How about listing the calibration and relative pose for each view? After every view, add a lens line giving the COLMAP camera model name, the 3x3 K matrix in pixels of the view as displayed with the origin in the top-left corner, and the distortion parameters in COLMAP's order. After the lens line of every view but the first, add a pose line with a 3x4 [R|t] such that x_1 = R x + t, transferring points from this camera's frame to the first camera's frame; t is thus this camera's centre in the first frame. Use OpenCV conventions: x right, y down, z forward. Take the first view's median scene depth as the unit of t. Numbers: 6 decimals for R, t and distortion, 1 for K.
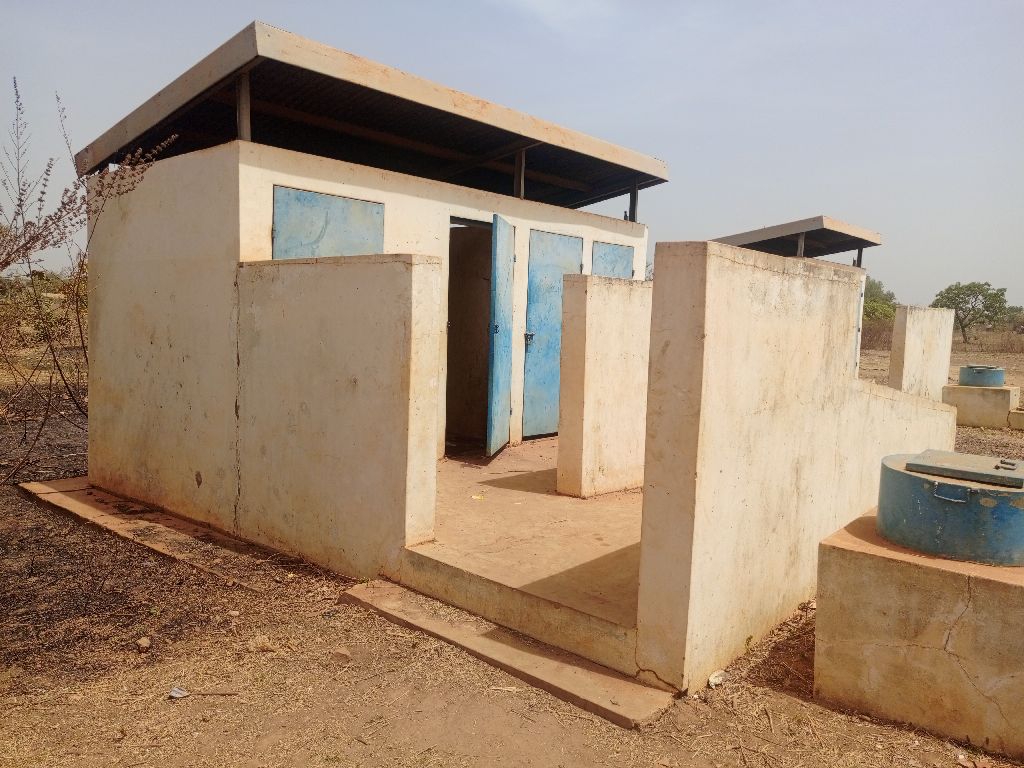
lens RADIAL K [[734.6, 0, 512.0], [0, 734.6, 384.0], [0, 0, 1]] dist [0.004703, 0.003577]
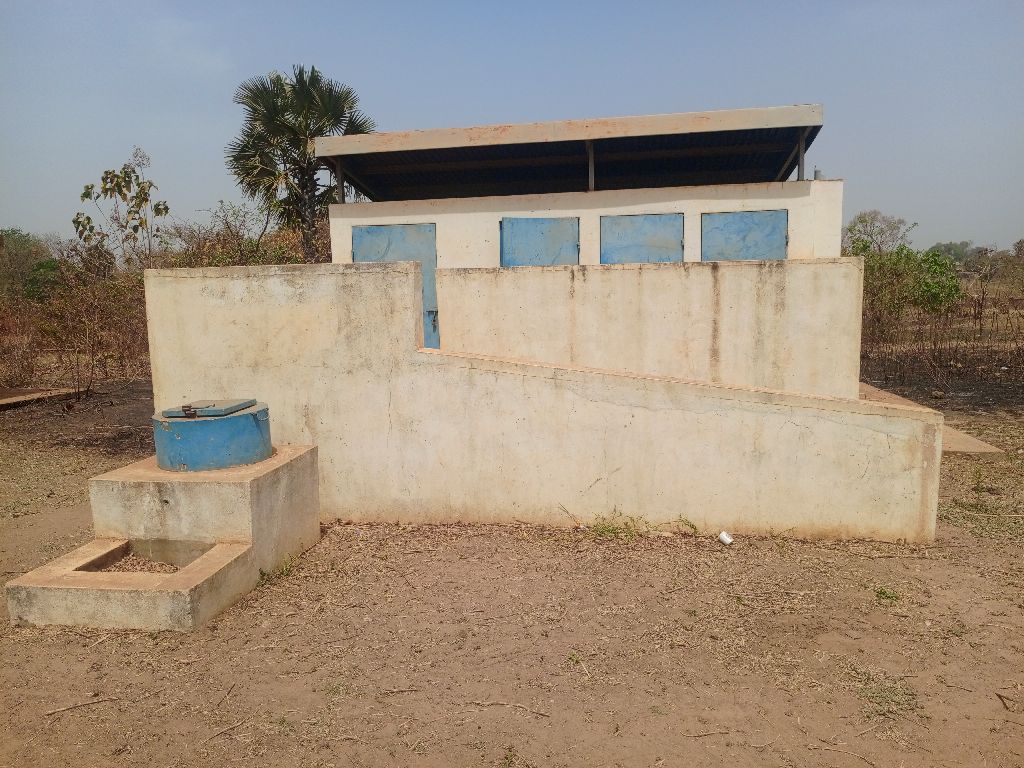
lens RADIAL K [[734.6, 0, 512.0], [0, 734.6, 384.0], [0, 0, 1]] dist [0.004703, 0.003577]
pose [[0.521873, 0.068418, -0.850275, 0.947232], [-0.037354, 0.997655, 0.057350, -0.018493], [0.852205, 0.001832, 0.523205, 0.319328]]
